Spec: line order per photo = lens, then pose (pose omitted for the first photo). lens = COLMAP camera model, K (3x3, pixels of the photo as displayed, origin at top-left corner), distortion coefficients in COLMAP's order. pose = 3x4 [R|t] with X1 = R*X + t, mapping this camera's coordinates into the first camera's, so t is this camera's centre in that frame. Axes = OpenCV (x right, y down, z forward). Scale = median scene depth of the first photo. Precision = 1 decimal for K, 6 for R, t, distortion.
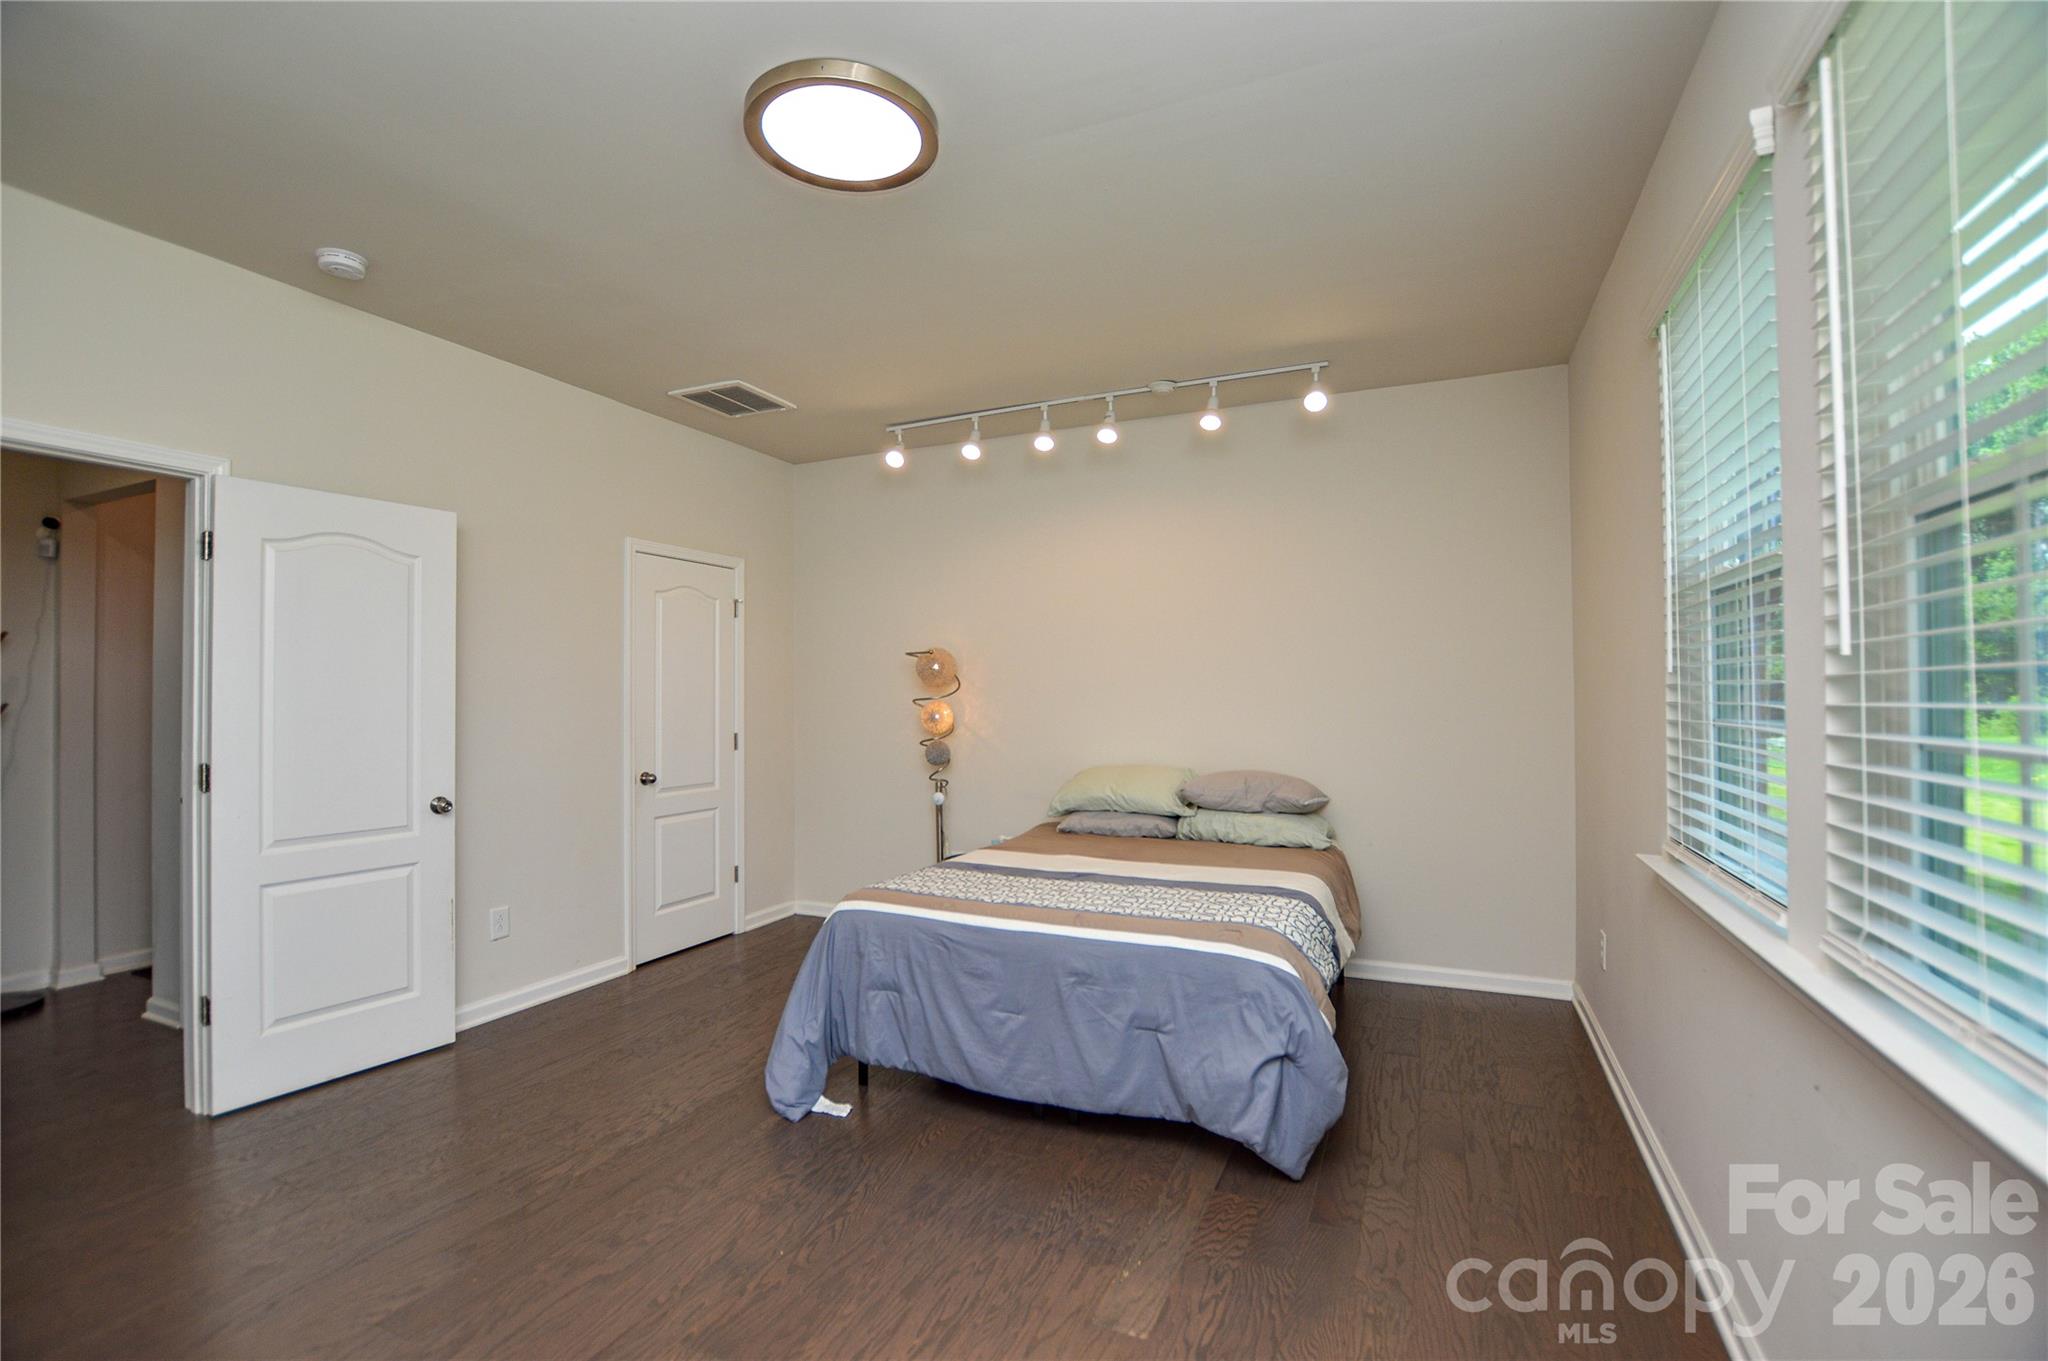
lens RADIAL K [[933.2, 0, 1024.0], [0, 933.2, 680.5], [0, 0, 1]] dist [-0.000688, 0.000014]
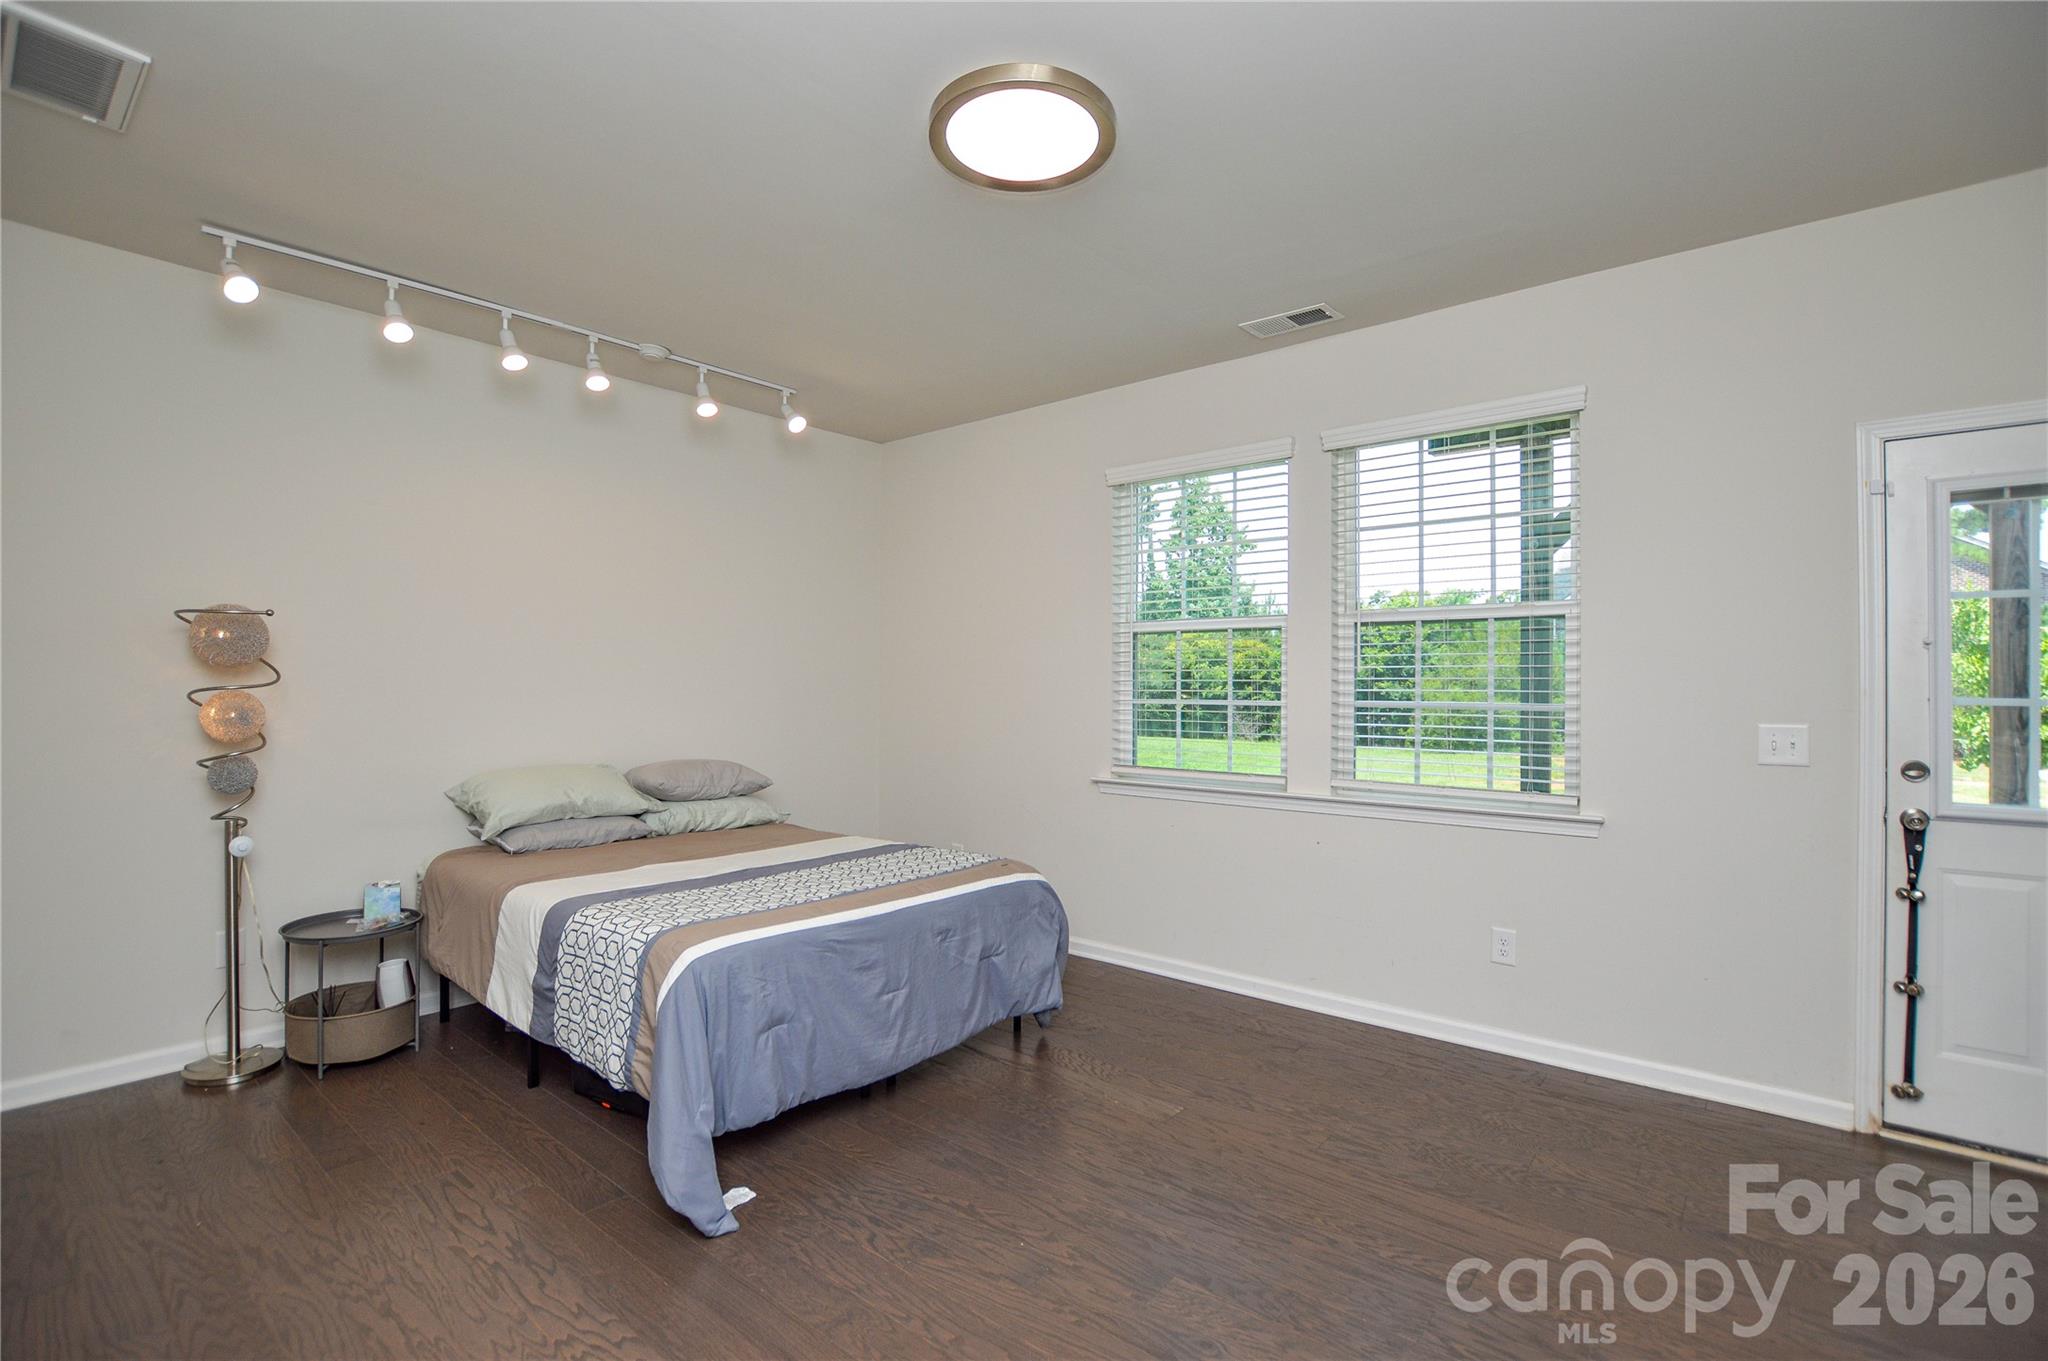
lens RADIAL K [[933.2, 0, 1024.0], [0, 933.2, 680.5], [0, 0, 1]] dist [-0.000688, 0.000014]
pose [[0.278616, 0.007129, 0.960376, -0.672218], [-0.018053, 0.999835, -0.002184, 0.008189], [-0.960233, -0.016729, 0.278699, 0.403042]]
